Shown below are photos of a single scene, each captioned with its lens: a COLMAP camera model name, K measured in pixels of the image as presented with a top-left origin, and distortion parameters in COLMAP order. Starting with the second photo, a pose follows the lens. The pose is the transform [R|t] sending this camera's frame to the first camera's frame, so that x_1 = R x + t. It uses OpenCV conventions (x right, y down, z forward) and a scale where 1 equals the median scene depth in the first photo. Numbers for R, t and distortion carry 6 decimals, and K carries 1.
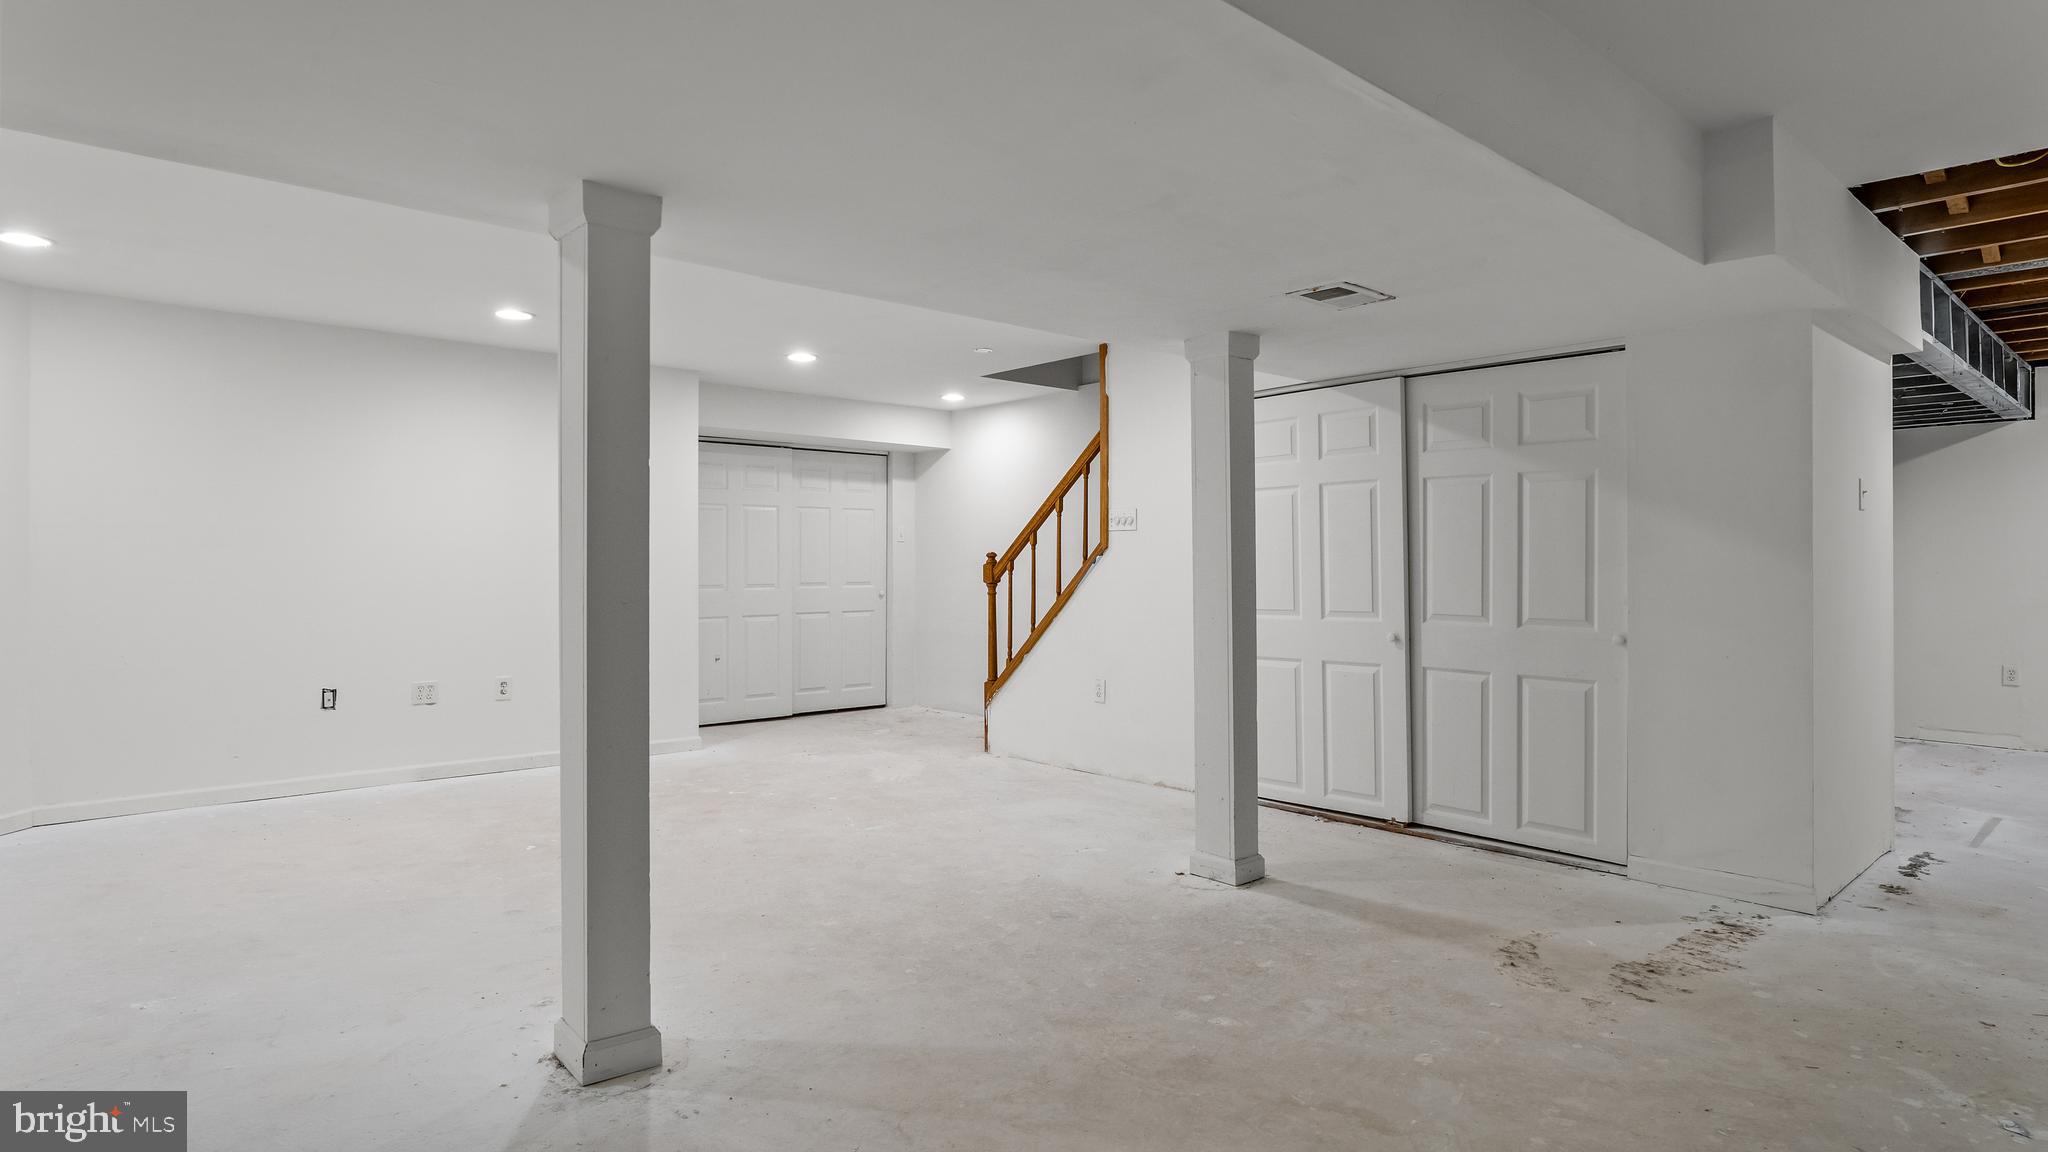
lens RADIAL K [[1117.8, 0, 1012.3], [0, 1117.8, 551.7], [0, 0, 1]] dist [-0.020512, 0.001347]
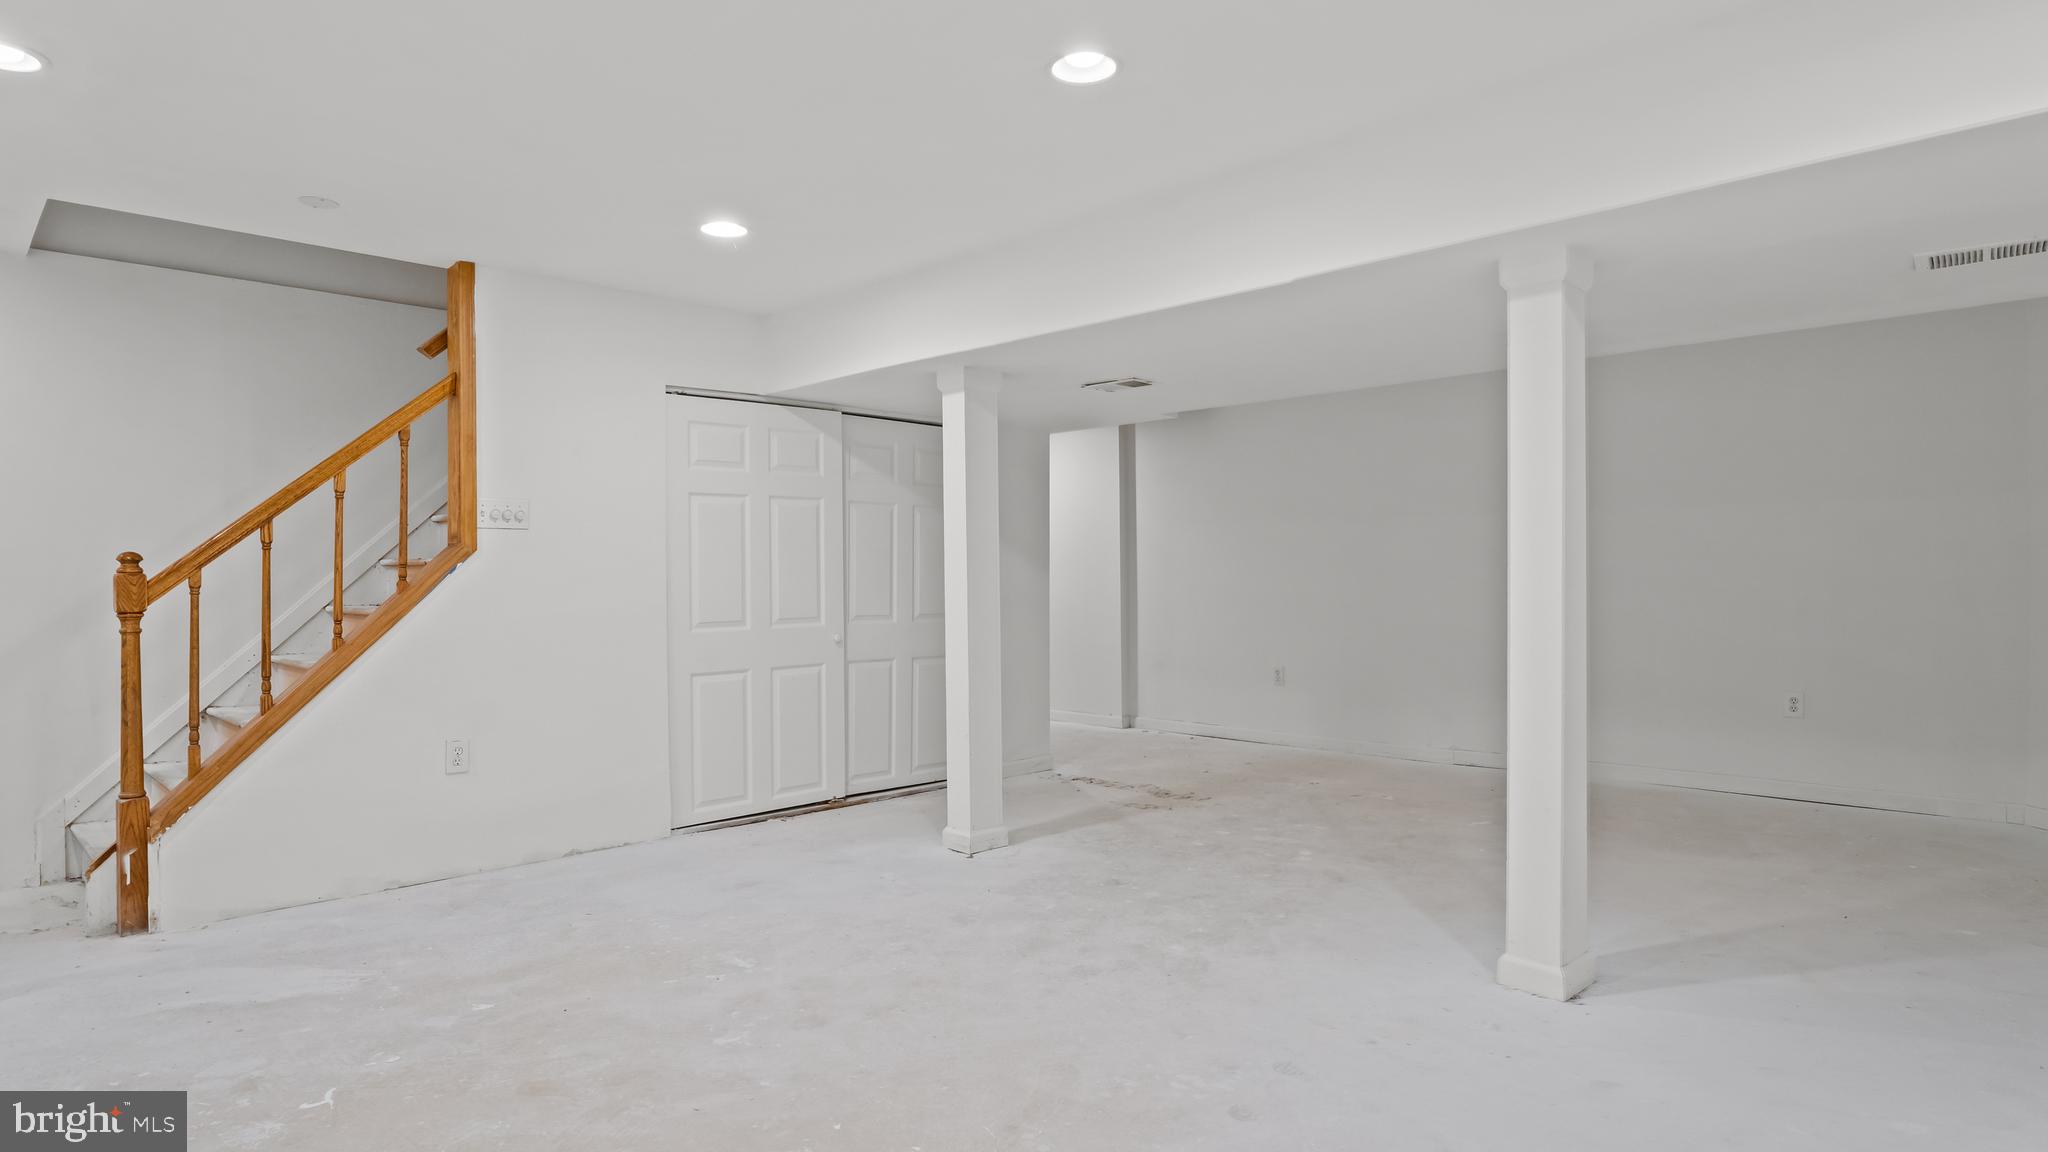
lens RADIAL K [[1117.8, 0, 1012.3], [0, 1117.8, 551.7], [0, 0, 1]] dist [-0.020512, 0.001347]
pose [[-0.062451, 0.024323, 0.997752, -0.750050], [-0.001584, 0.999699, -0.024470, 0.015194], [-0.998047, -0.003109, -0.062394, 0.818343]]
